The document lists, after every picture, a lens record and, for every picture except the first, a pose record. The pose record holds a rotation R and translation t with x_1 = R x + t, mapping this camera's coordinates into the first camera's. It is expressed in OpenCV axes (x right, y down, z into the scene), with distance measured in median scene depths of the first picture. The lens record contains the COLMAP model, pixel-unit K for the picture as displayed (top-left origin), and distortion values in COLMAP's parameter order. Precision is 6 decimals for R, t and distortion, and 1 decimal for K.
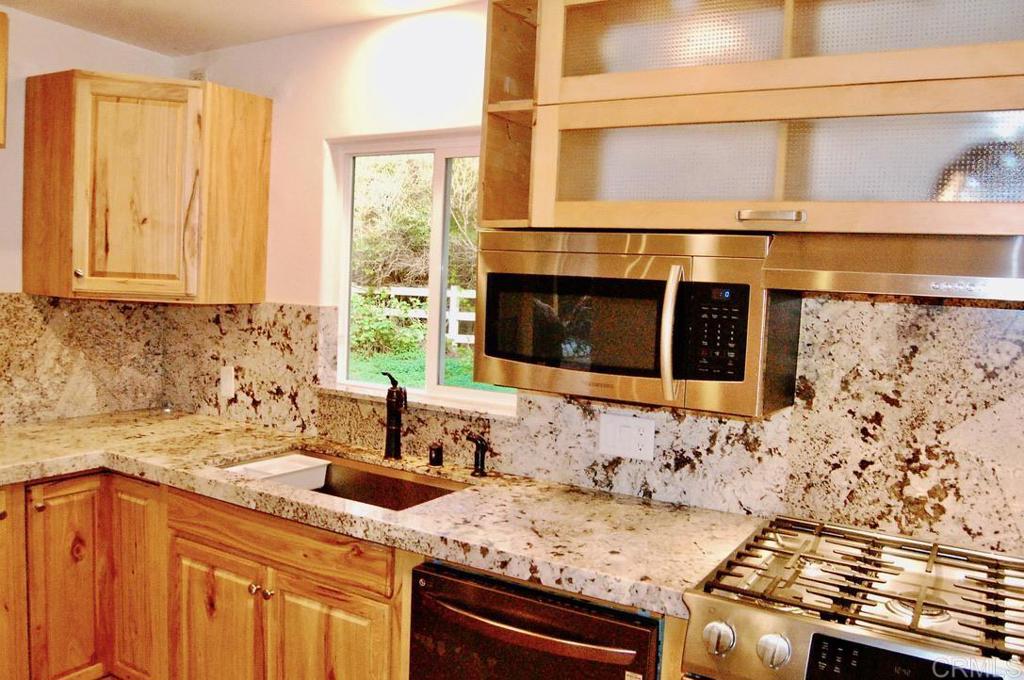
lens RADIAL K [[793.5, 0, 531.0], [0, 793.5, 339.2], [0, 0, 1]] dist [-0.085584, 0.000882]
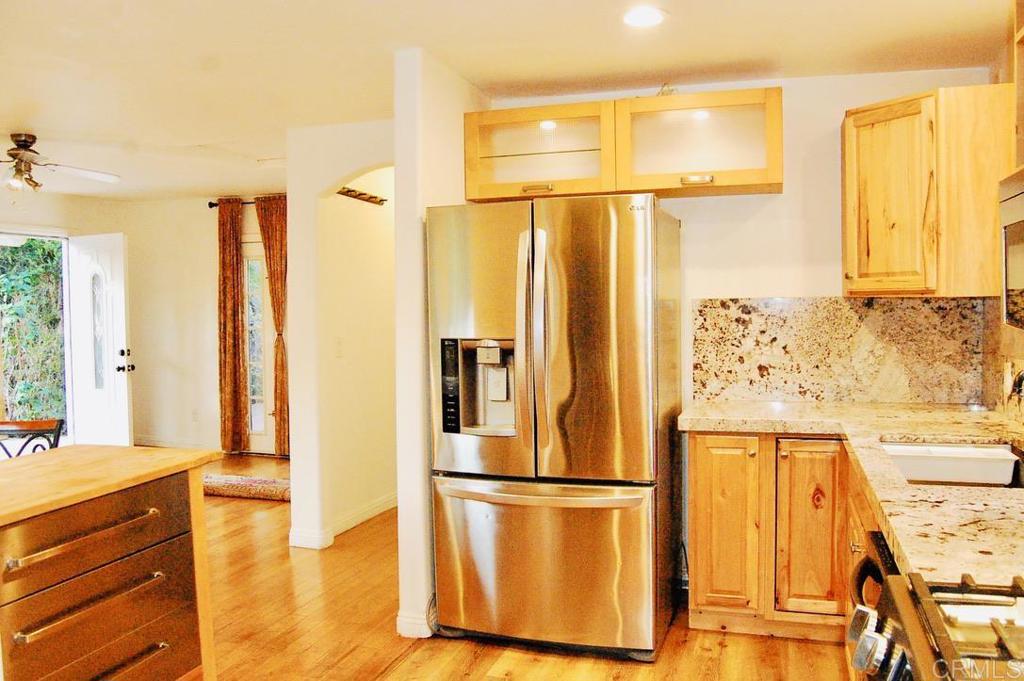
lens RADIAL K [[793.5, 0, 531.0], [0, 793.5, 339.7], [0, 0, 1]] dist [-0.085584, 0.000882]
pose [[0.219807, -0.009192, -0.975500, 0.479730], [-0.041890, 0.998944, -0.018852, 0.056179], [0.974643, 0.045007, 0.219190, 0.234644]]
